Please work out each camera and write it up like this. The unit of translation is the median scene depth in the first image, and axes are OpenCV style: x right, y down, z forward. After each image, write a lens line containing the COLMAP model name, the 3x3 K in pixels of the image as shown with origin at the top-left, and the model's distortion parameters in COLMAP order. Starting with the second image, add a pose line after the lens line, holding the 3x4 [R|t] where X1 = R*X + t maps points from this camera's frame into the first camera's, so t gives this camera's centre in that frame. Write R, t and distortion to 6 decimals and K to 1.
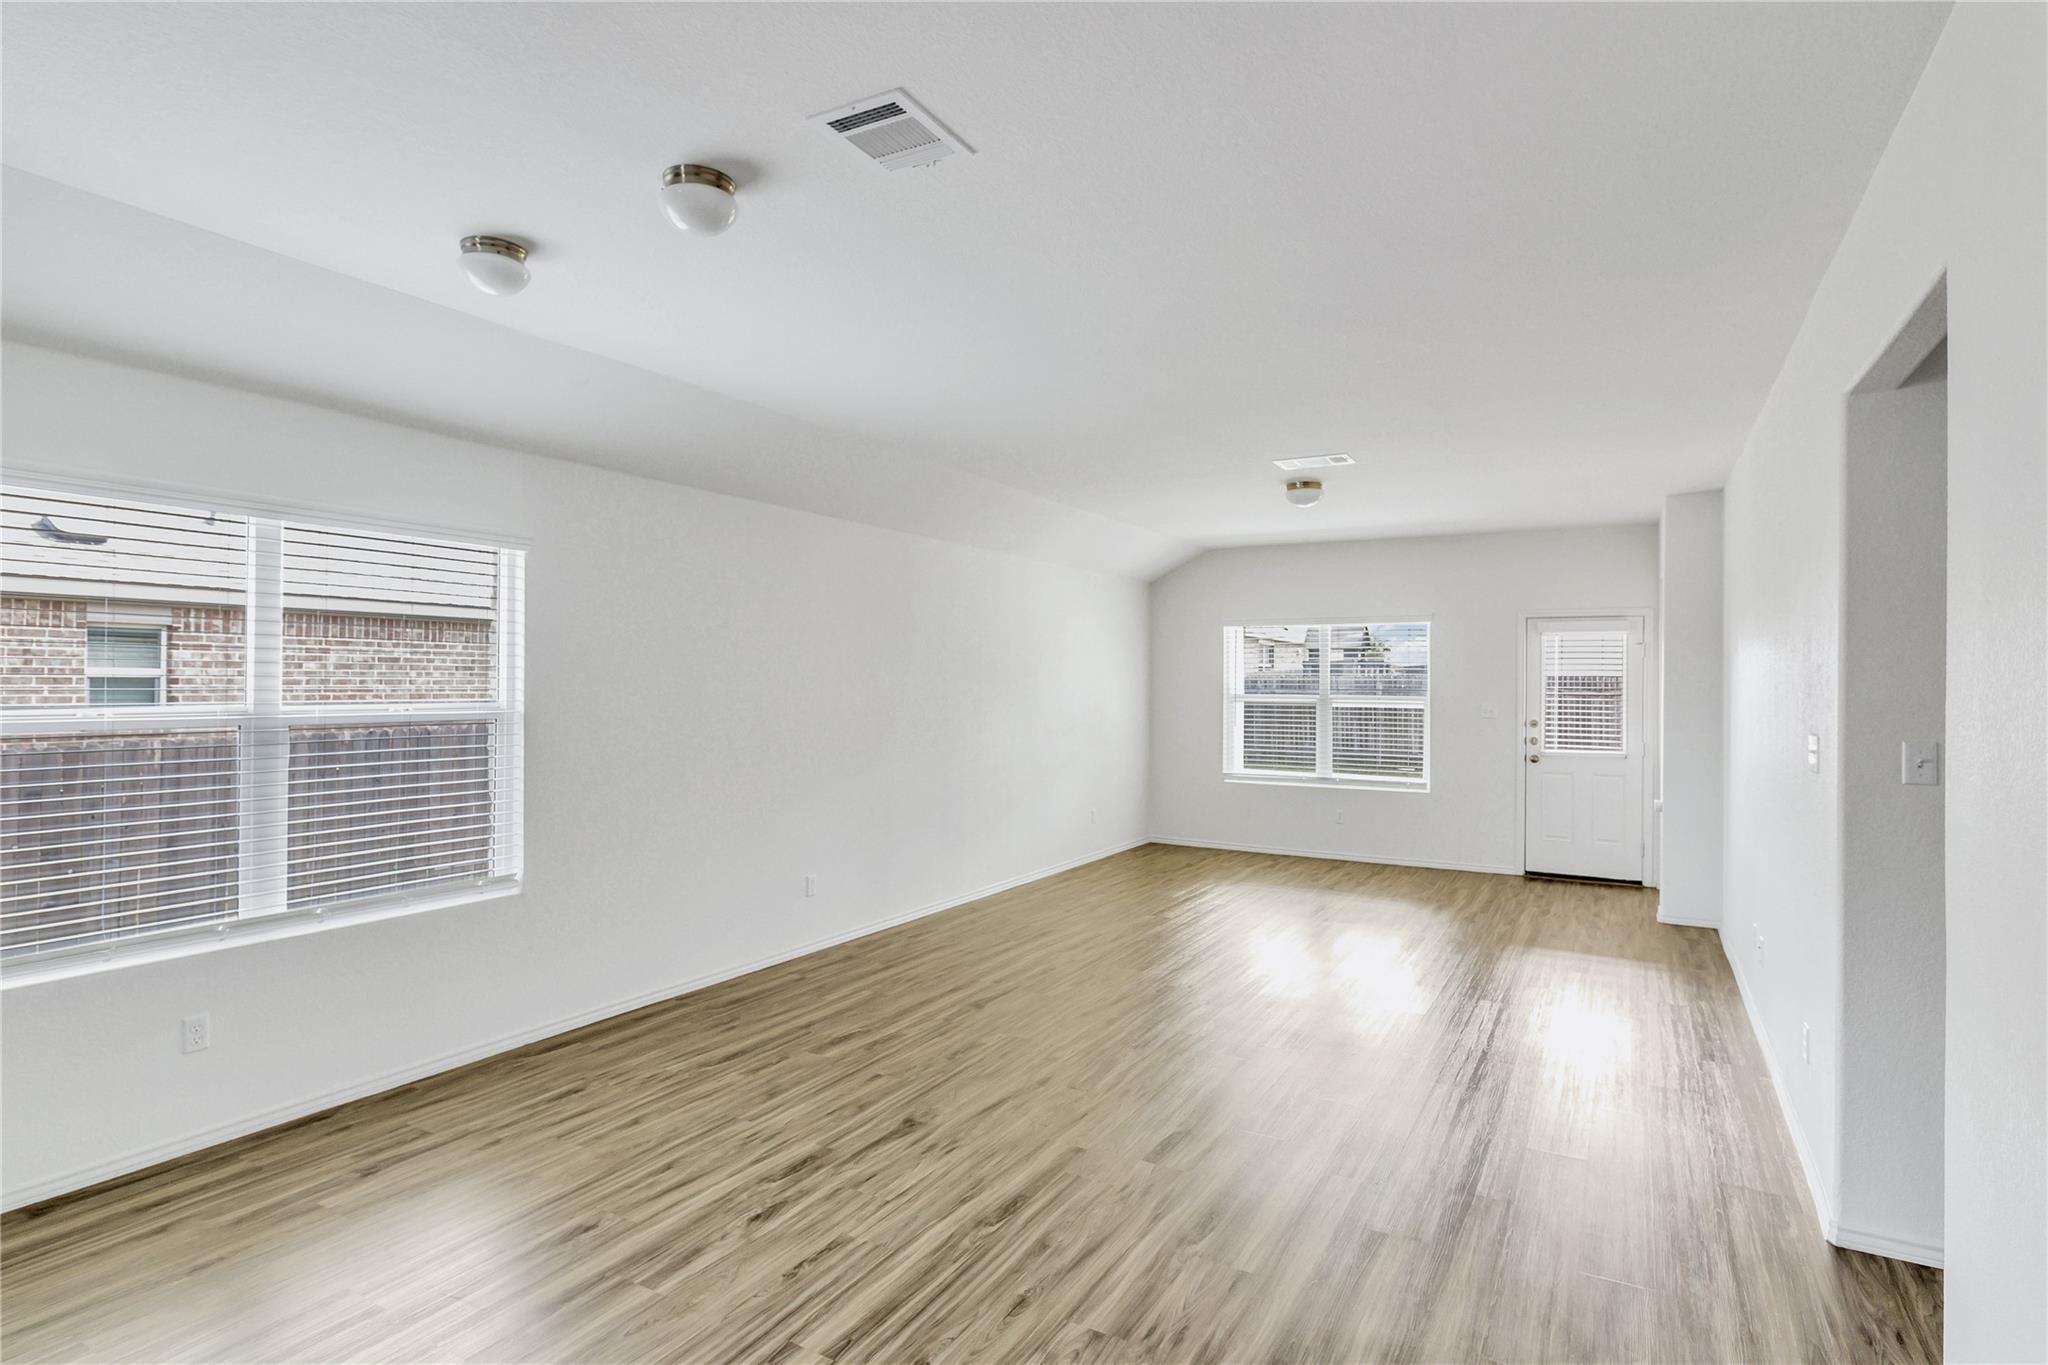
lens RADIAL K [[1070.9, 0, 1019.5], [0, 1070.9, 685.7], [0, 0, 1]] dist [0.002832, -0.000553]
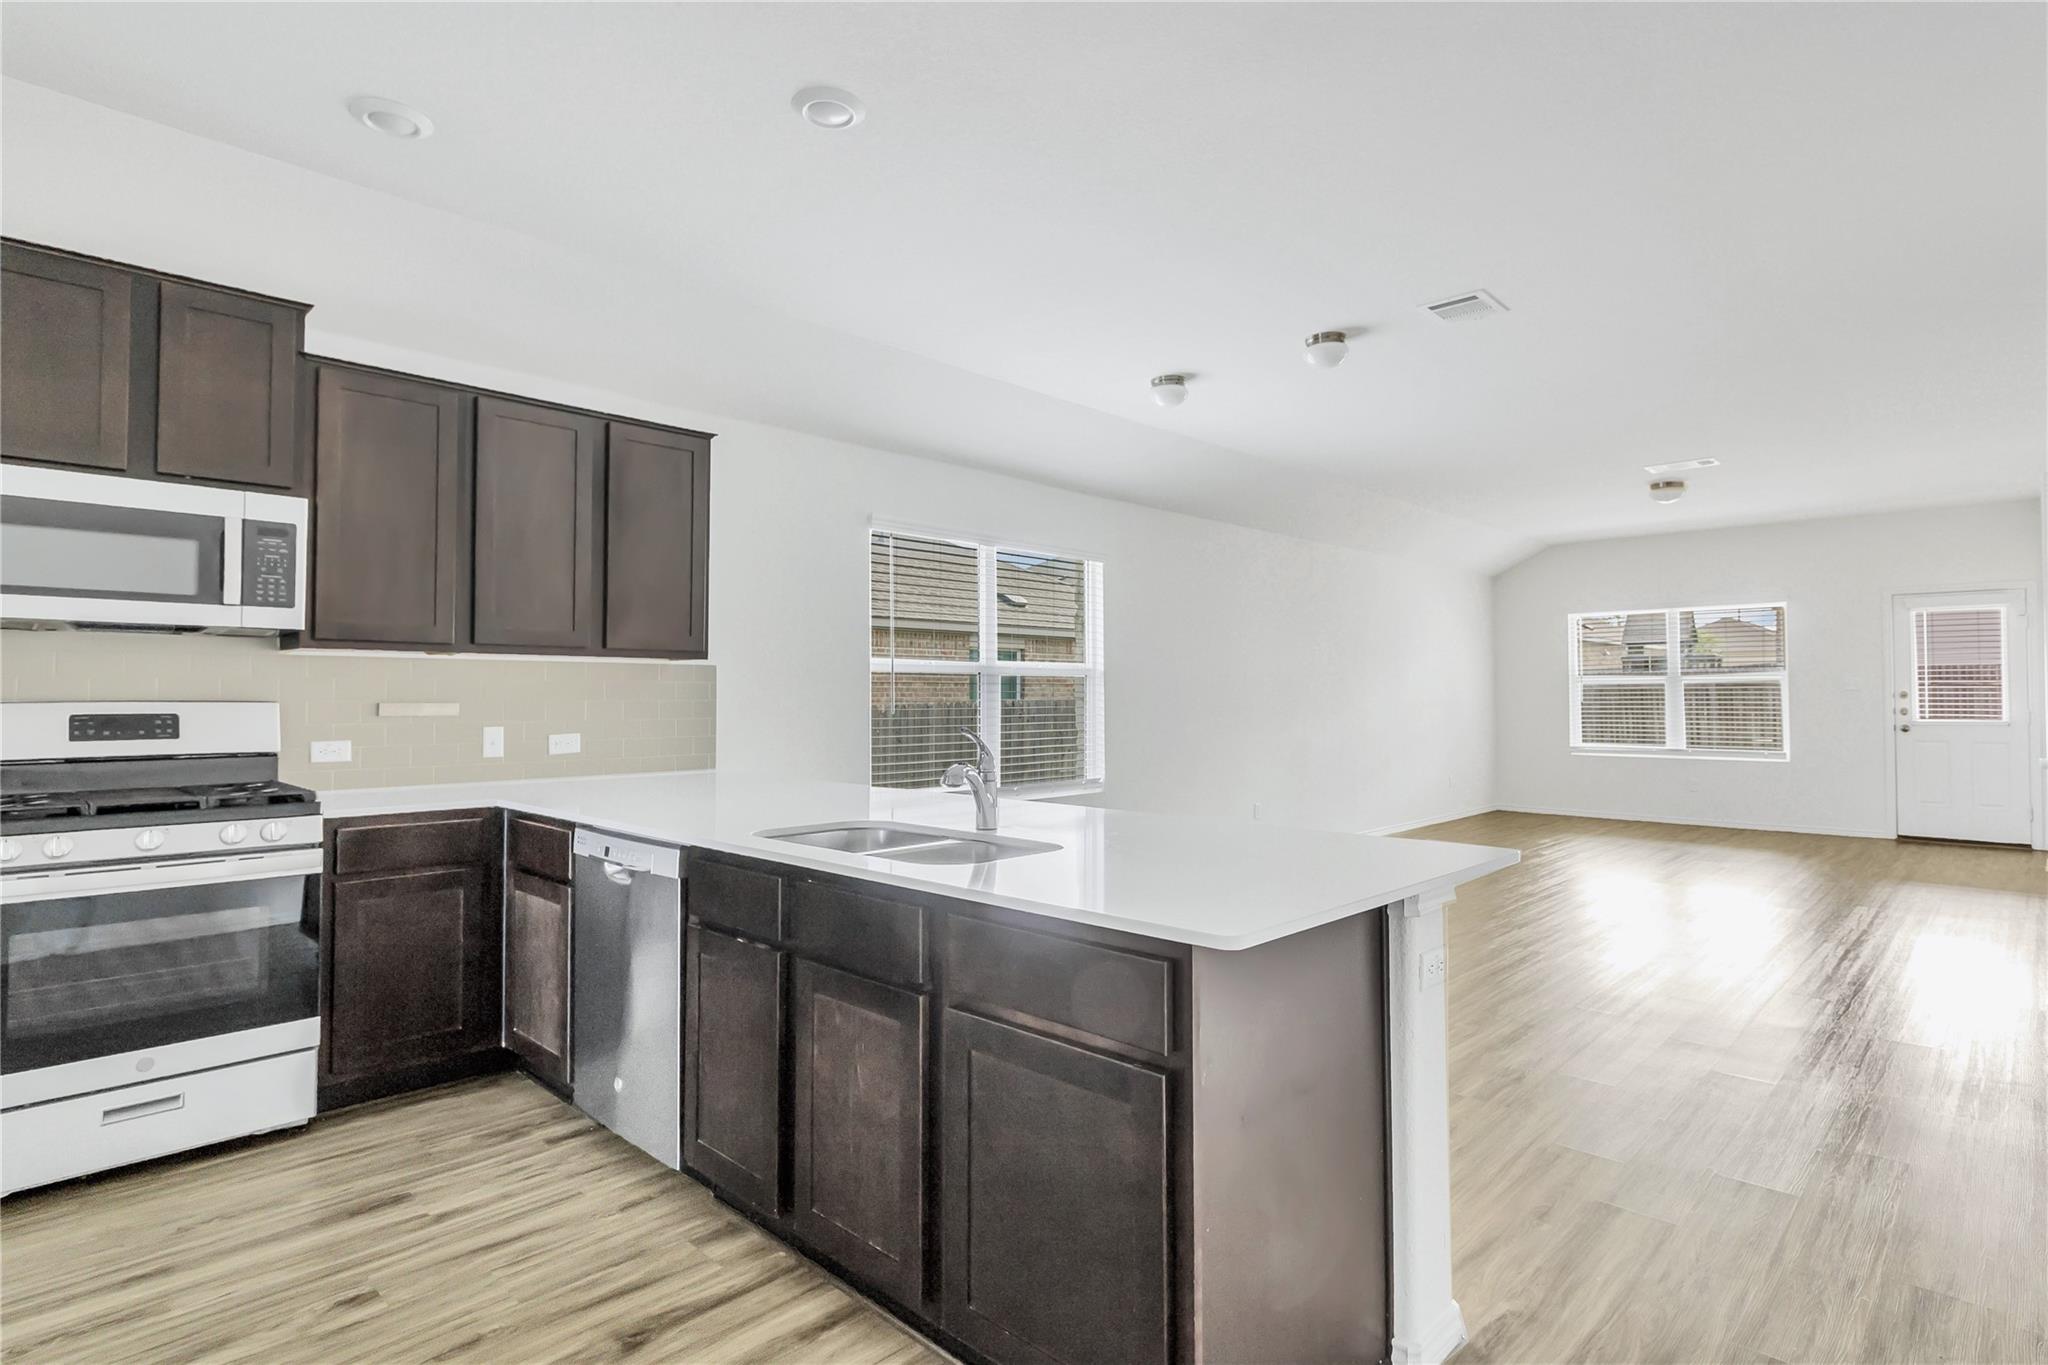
lens RADIAL K [[1070.9, 0, 984.7], [0, 1070.9, 681.0], [0, 0, 1]] dist [0.002832, -0.000553]
pose [[0.966733, -0.012027, -0.255503, -0.131296], [0.007336, 0.999787, -0.019304, 0.036671], [0.255681, 0.016788, 0.966615, -0.266300]]
